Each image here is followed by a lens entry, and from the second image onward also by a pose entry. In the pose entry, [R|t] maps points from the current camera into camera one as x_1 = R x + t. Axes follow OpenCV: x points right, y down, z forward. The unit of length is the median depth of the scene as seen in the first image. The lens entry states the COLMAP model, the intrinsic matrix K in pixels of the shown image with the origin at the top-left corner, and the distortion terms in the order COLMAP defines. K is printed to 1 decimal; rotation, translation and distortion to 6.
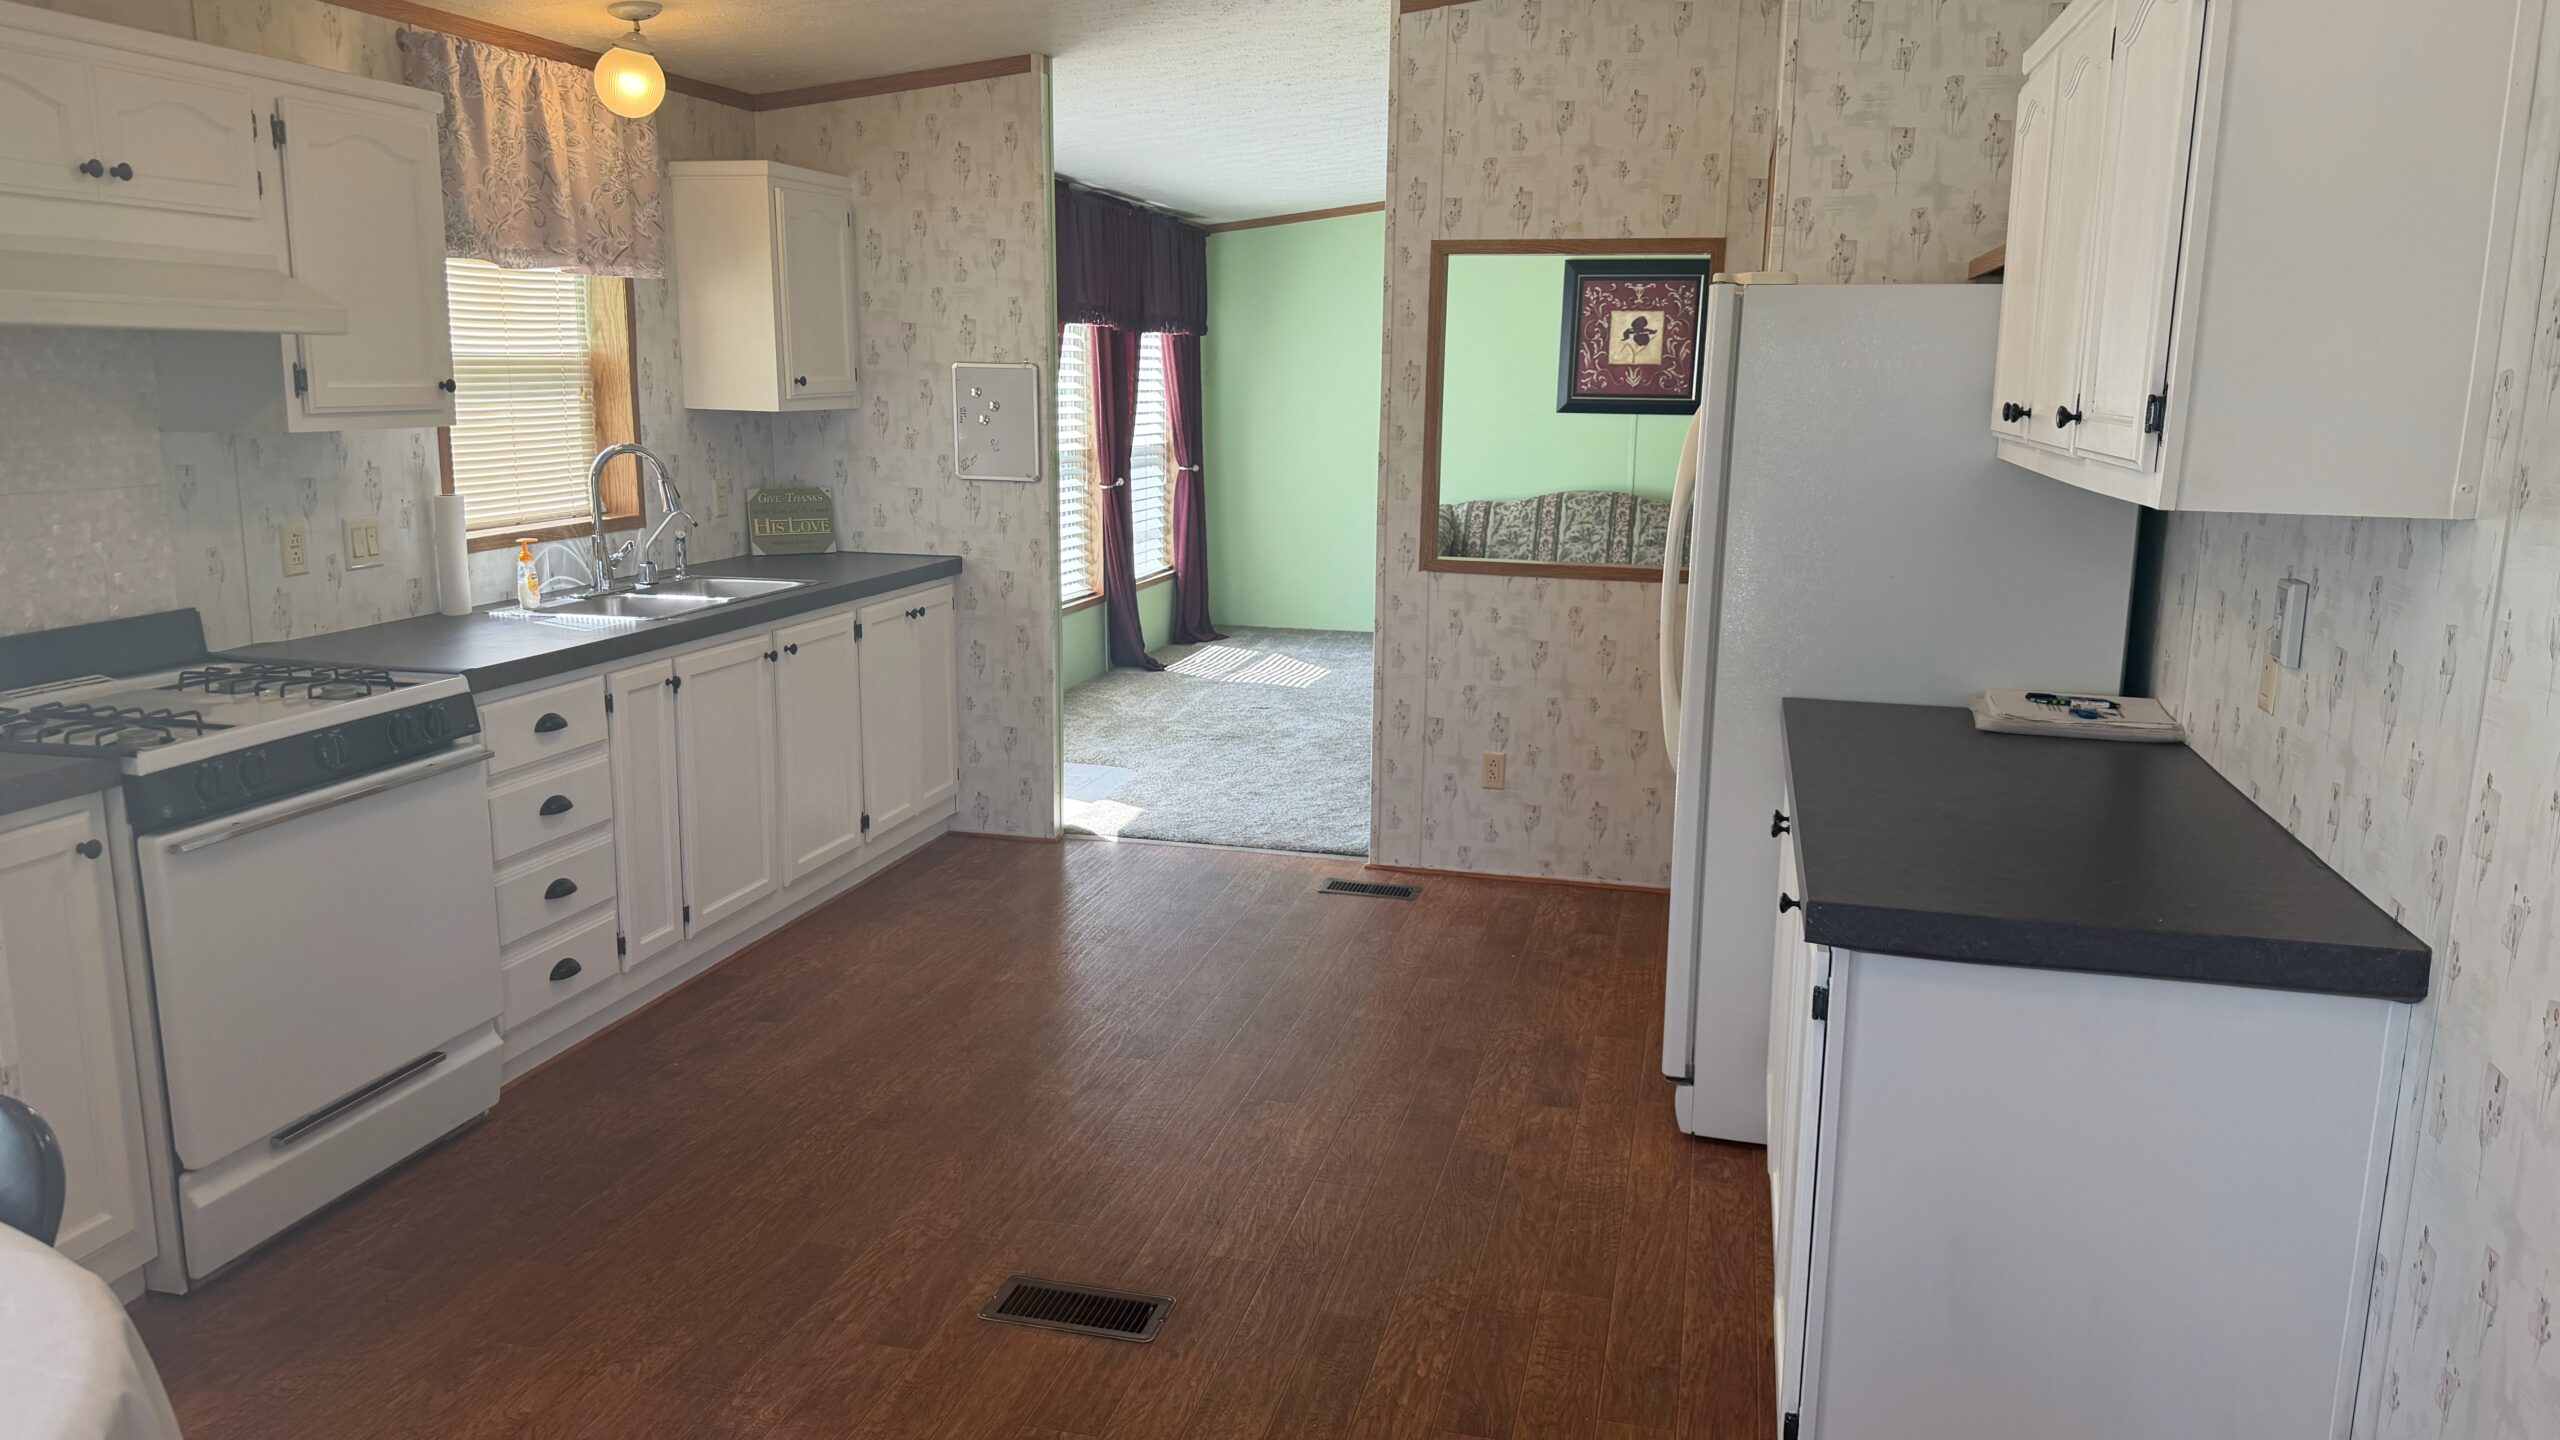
lens RADIAL K [[1807.6, 0, 1289.7], [0, 1807.6, 736.3], [0, 0, 1]] dist [0.086429, -0.133040]
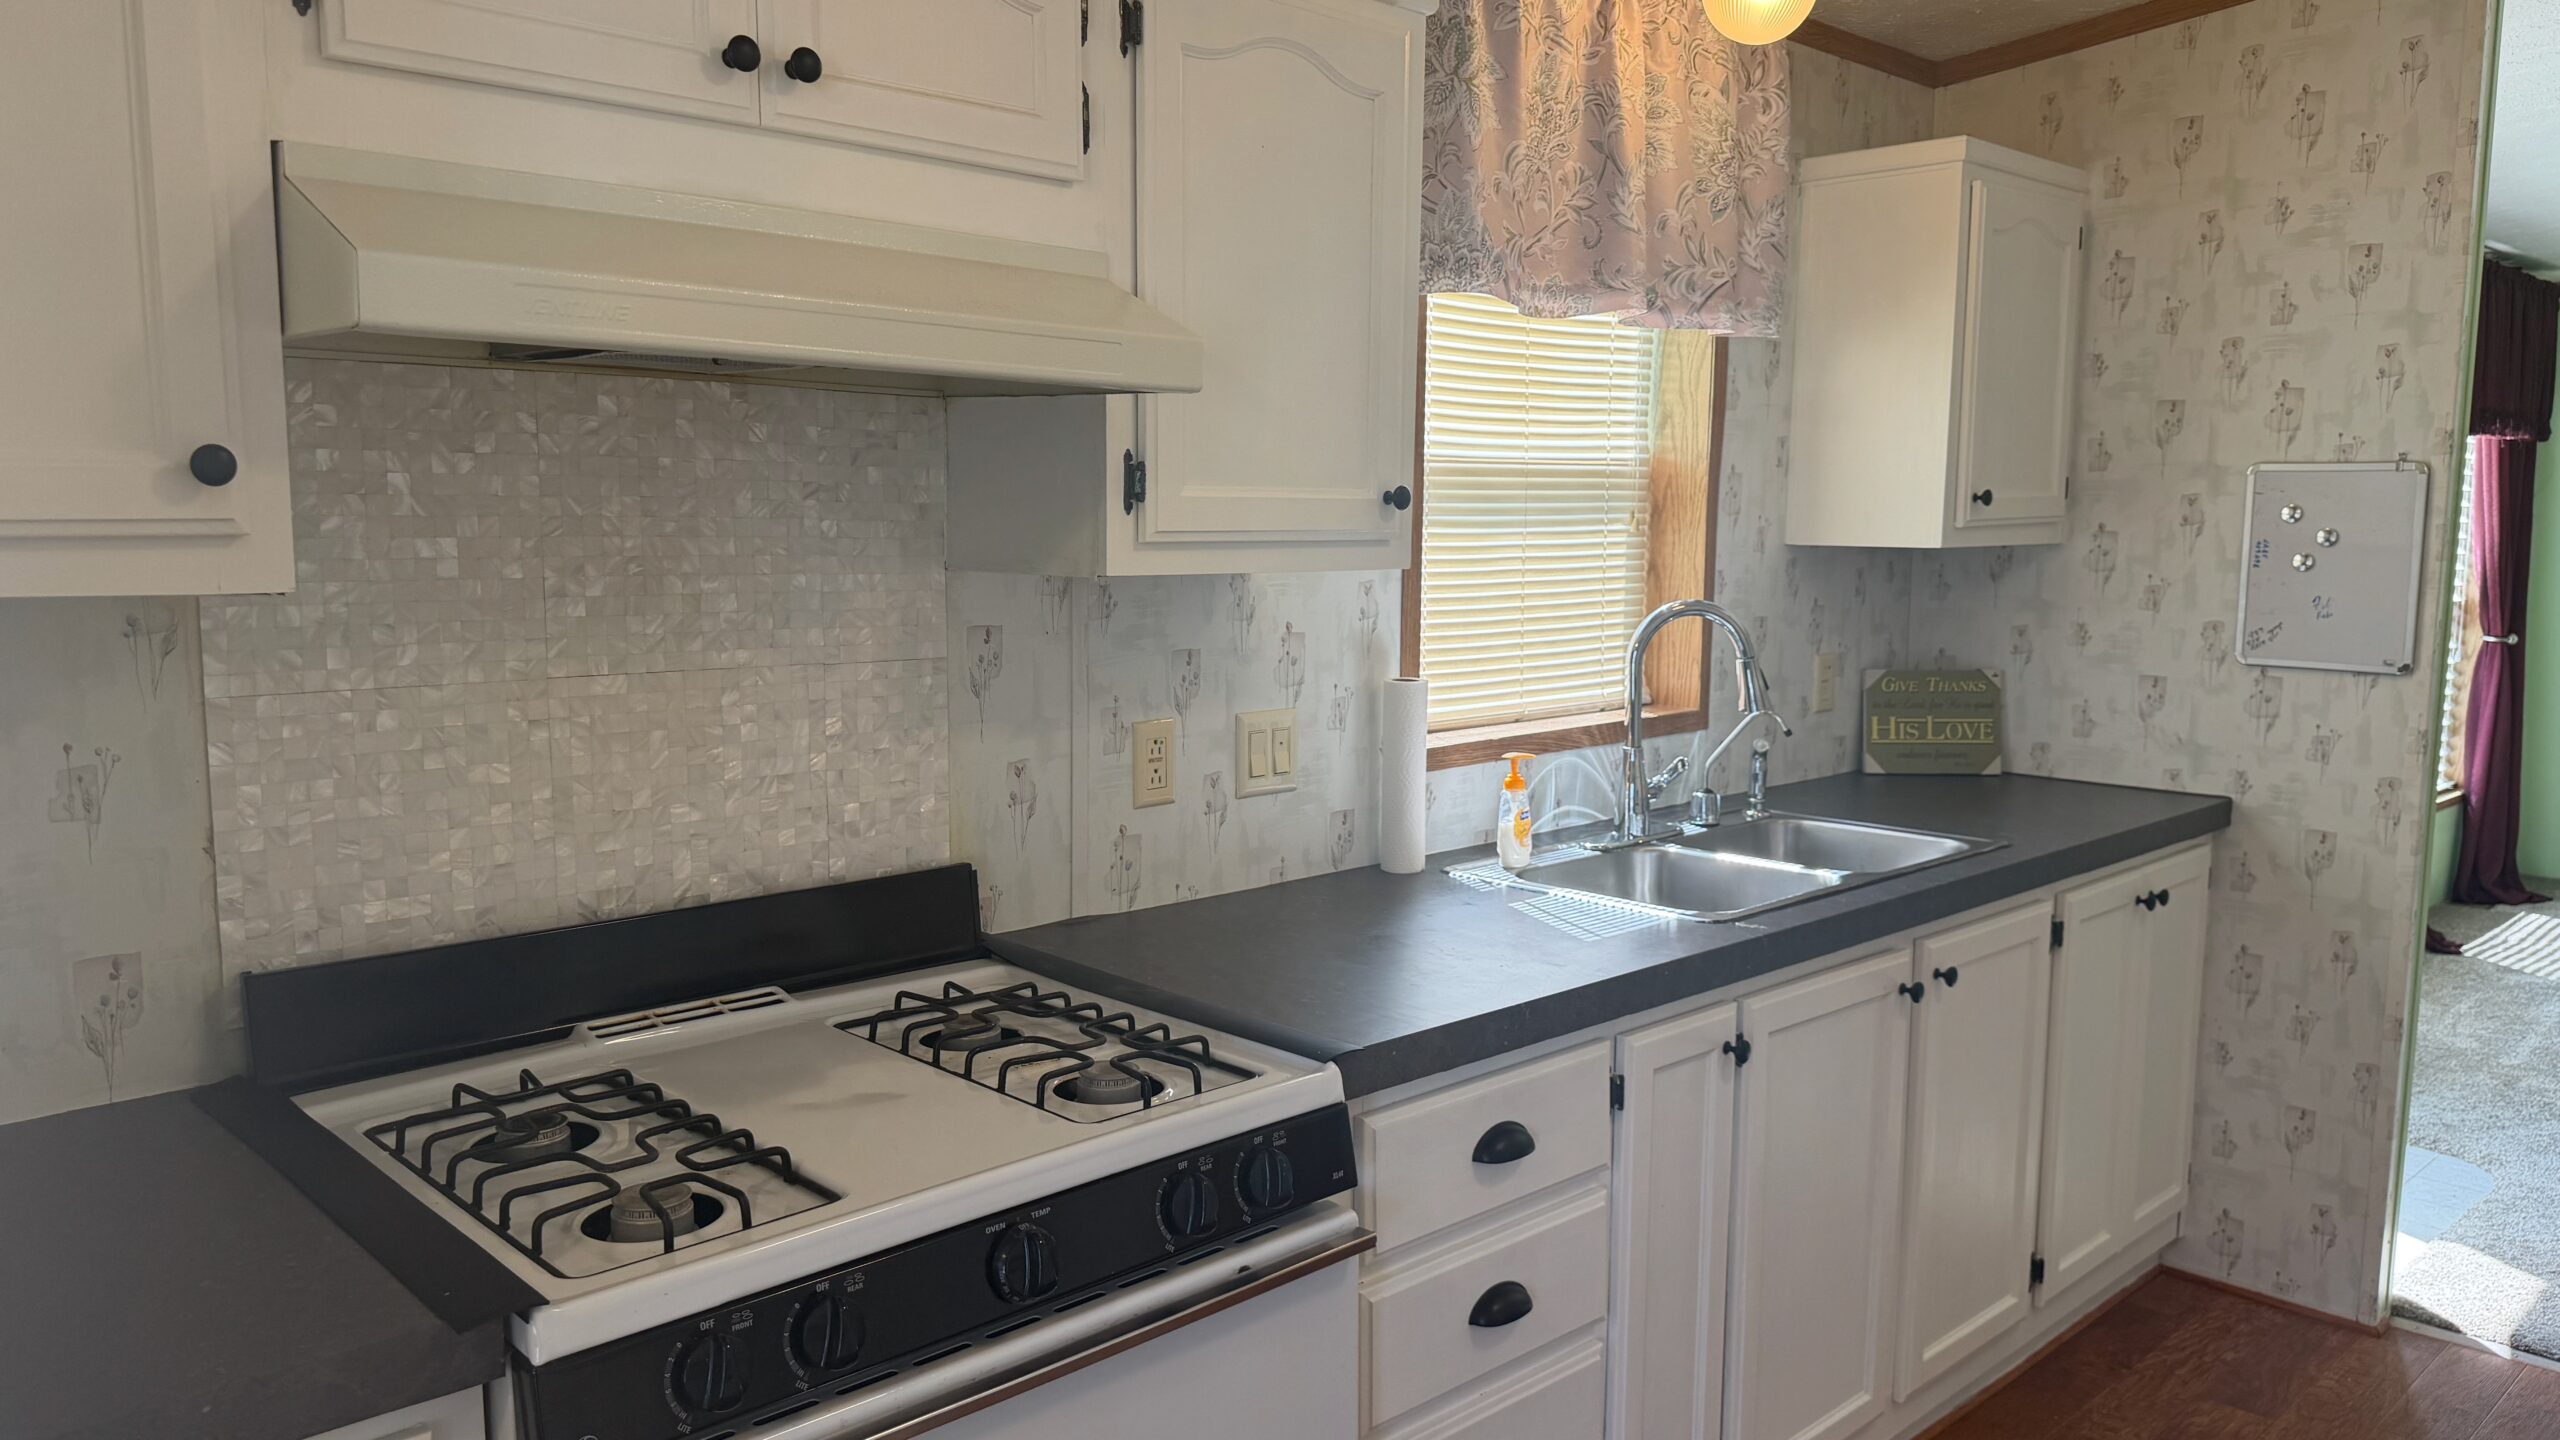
lens RADIAL K [[1807.6, 0, 1289.7], [0, 1807.6, 736.3], [0, 0, 1]] dist [0.086429, -0.133040]
pose [[0.846672, 0.061085, -0.528597, -0.152776], [-0.102636, 0.993482, -0.049588, -0.070560], [0.522123, 0.096238, 0.847423, 0.419109]]
